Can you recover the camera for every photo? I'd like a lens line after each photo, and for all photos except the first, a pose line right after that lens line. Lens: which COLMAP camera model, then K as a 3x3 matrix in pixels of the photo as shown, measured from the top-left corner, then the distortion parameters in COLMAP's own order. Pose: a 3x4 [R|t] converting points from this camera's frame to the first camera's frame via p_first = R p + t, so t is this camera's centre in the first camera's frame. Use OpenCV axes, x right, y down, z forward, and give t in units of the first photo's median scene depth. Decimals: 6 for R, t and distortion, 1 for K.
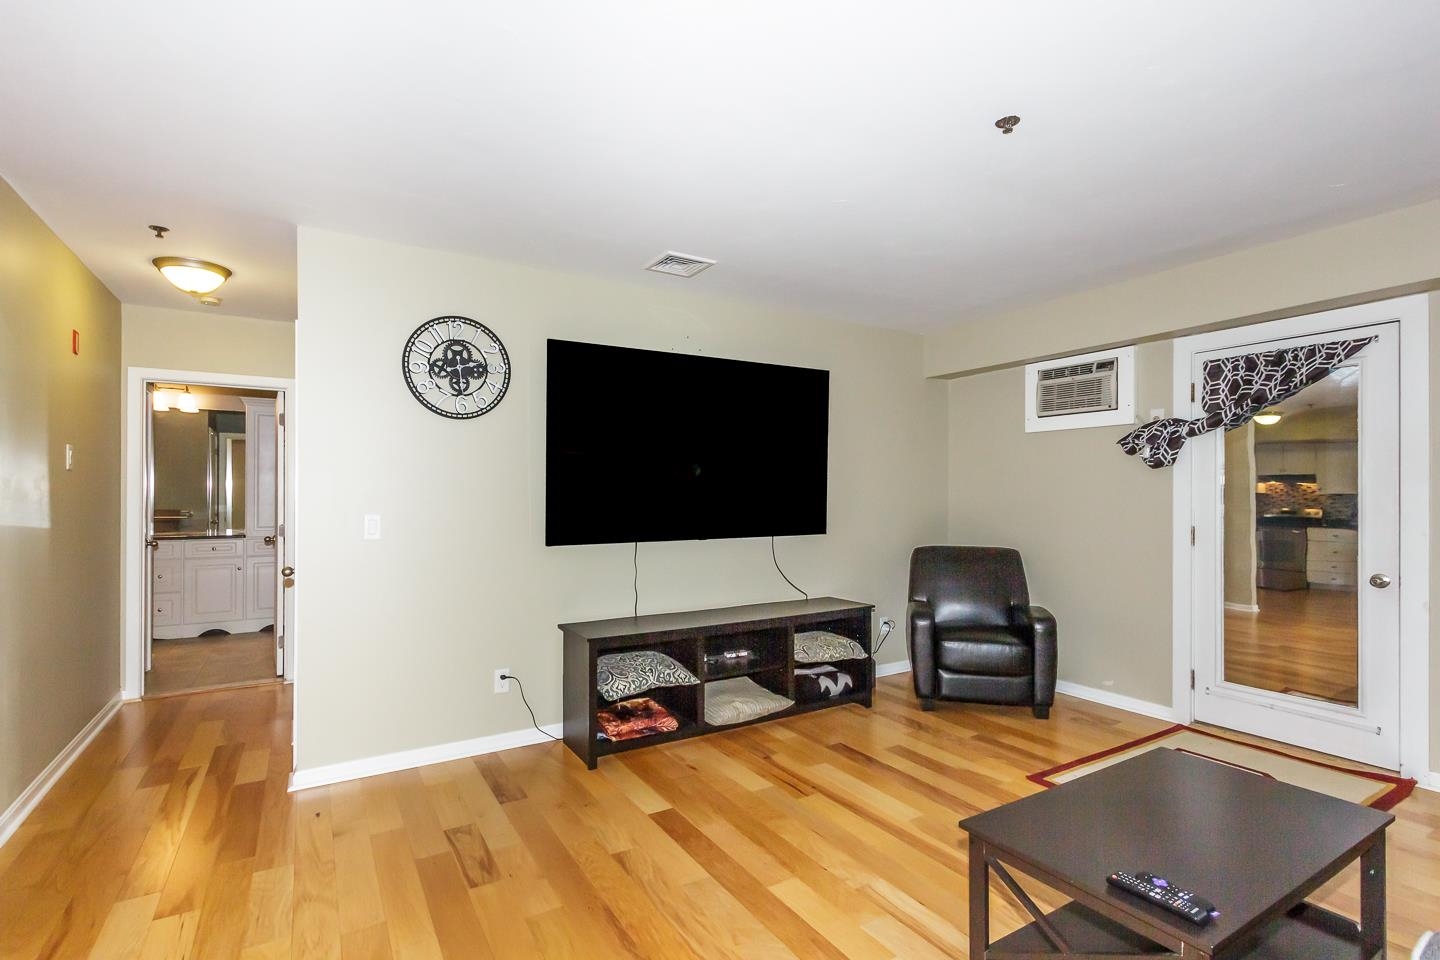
lens RADIAL K [[679.5, 0, 708.3], [0, 679.5, 491.2], [0, 0, 1]] dist [0.000723, -0.000402]
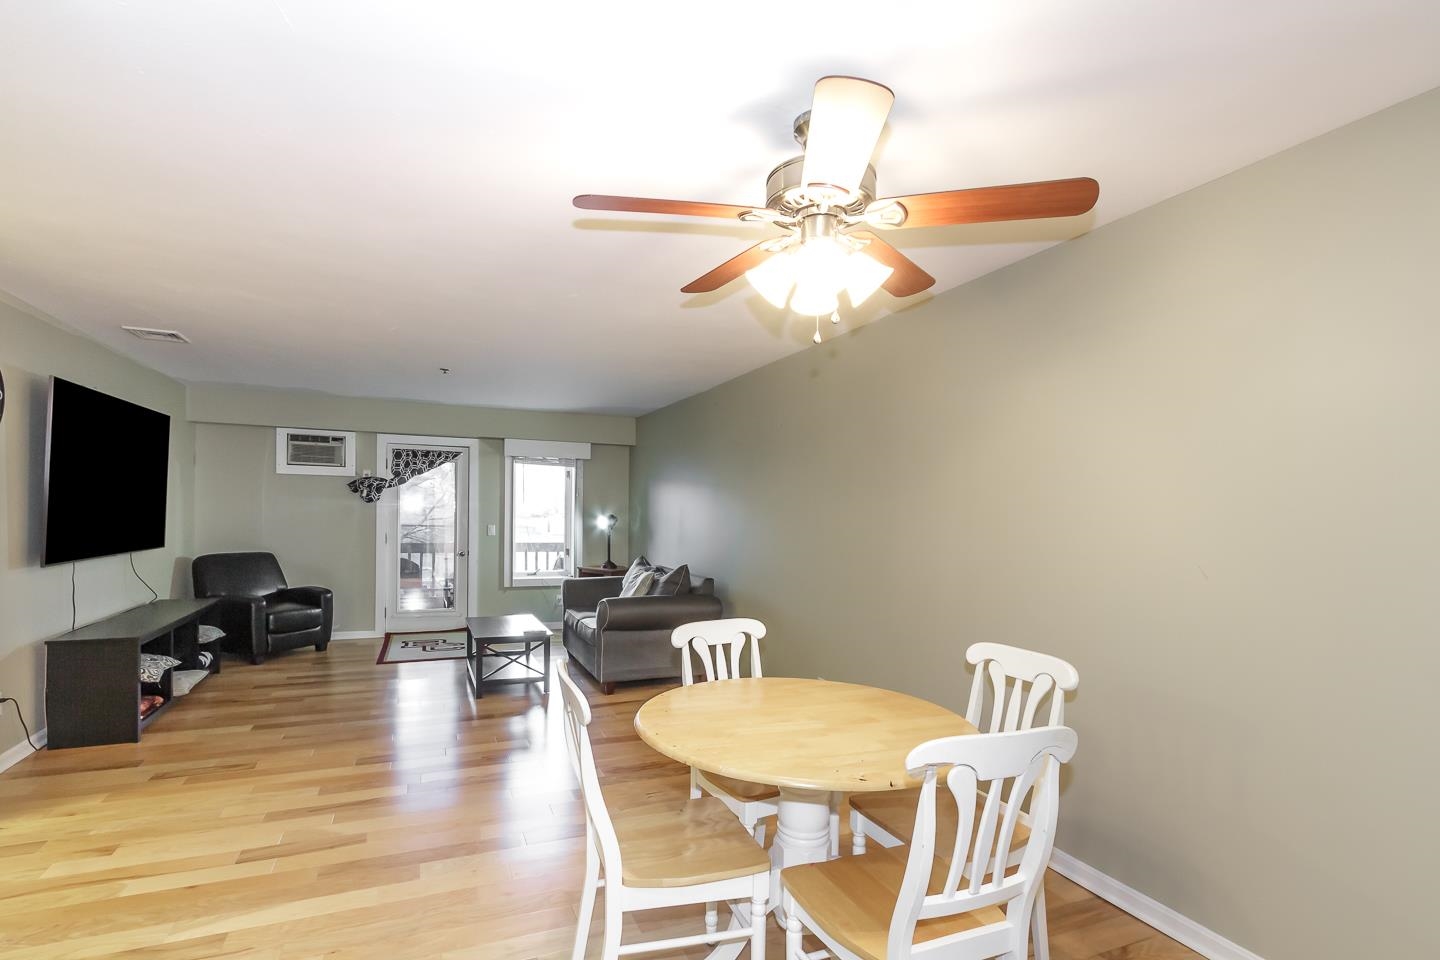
lens RADIAL K [[682.2, 0, 715.5], [0, 682.2, 530.4], [0, 0, 1]] dist [0.000290, -0.000406]
pose [[0.127245, -0.022376, 0.991619, -1.150502], [-0.026289, 0.999318, 0.025923, -0.033715], [-0.991523, -0.029367, 0.126570, -0.176429]]
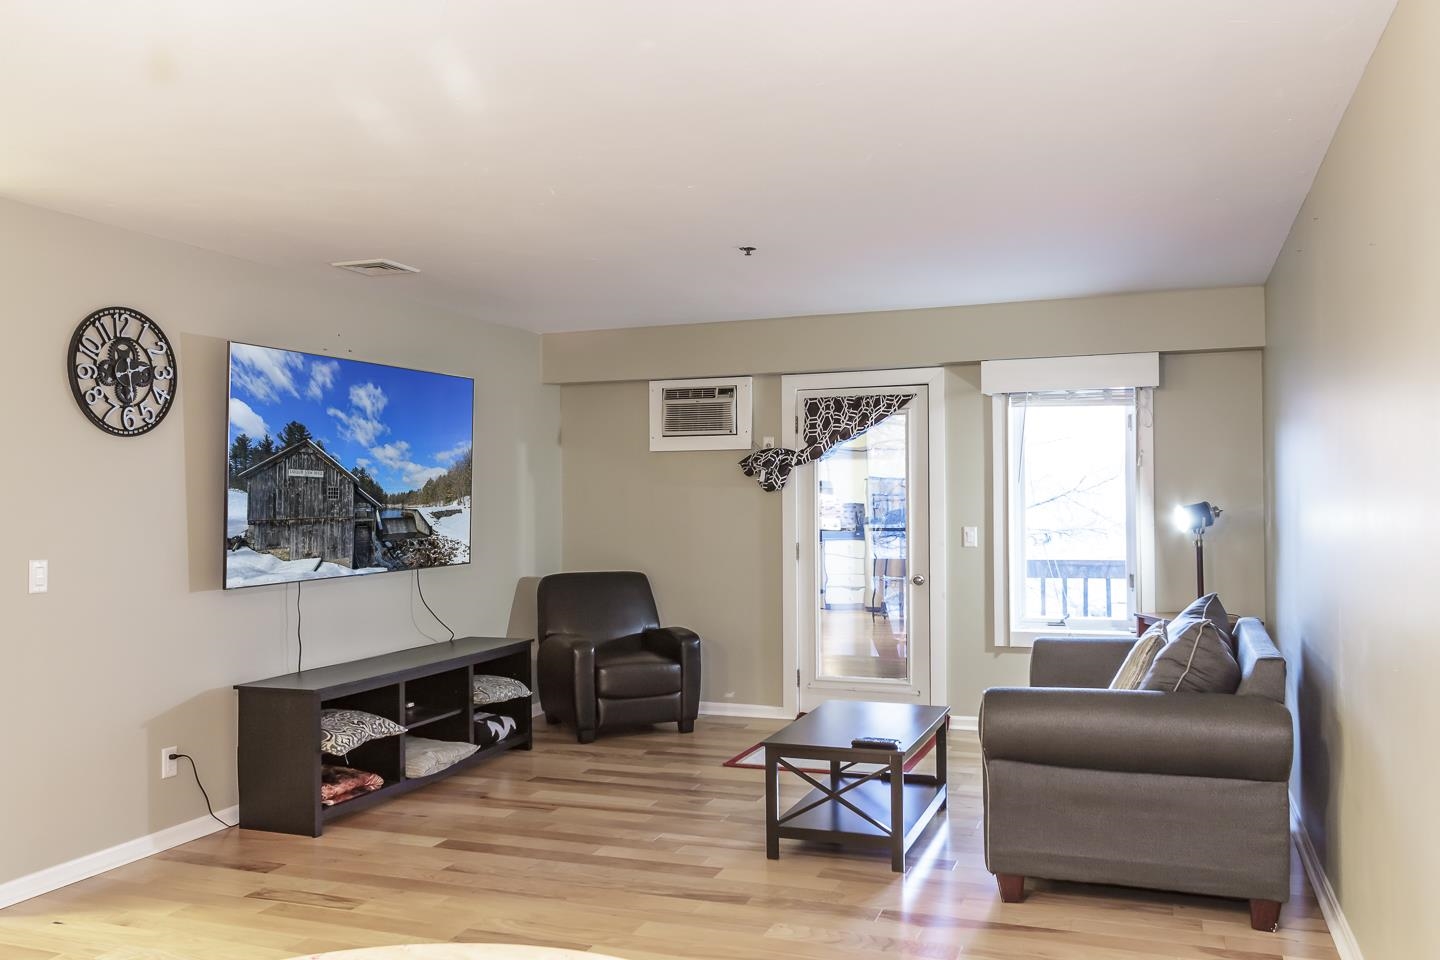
lens RADIAL K [[1194.5, 0, 725.7], [0, 1194.5, 500.0], [0, 0, 1]] dist [0.001383, -0.000468]
pose [[0.779943, -0.007997, 0.625800, -0.665210], [0.004970, 0.999966, 0.006584, -0.036265], [-0.625831, -0.002025, 0.779956, -0.507100]]
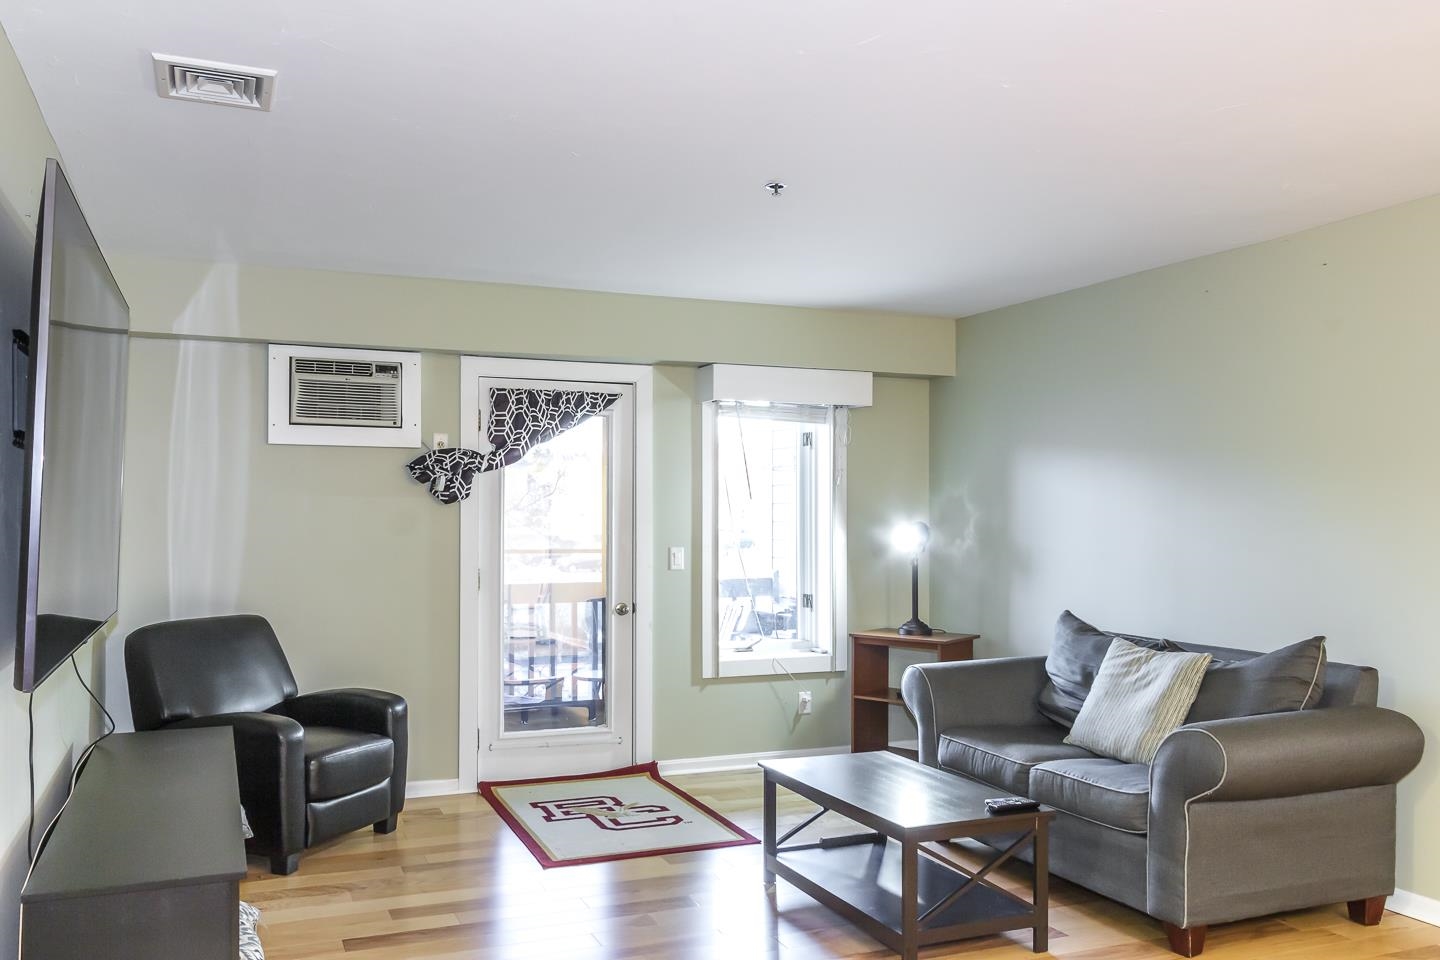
lens RADIAL K [[1165.9, 0, 688.1], [0, 1165.9, 520.1], [0, 0, 1]] dist [0.003157, 0.001281]
pose [[0.146185, -0.001894, 0.989255, -0.821707], [-0.010647, 0.999937, 0.003488, -0.023165], [-0.989200, -0.011042, 0.146155, 0.535916]]
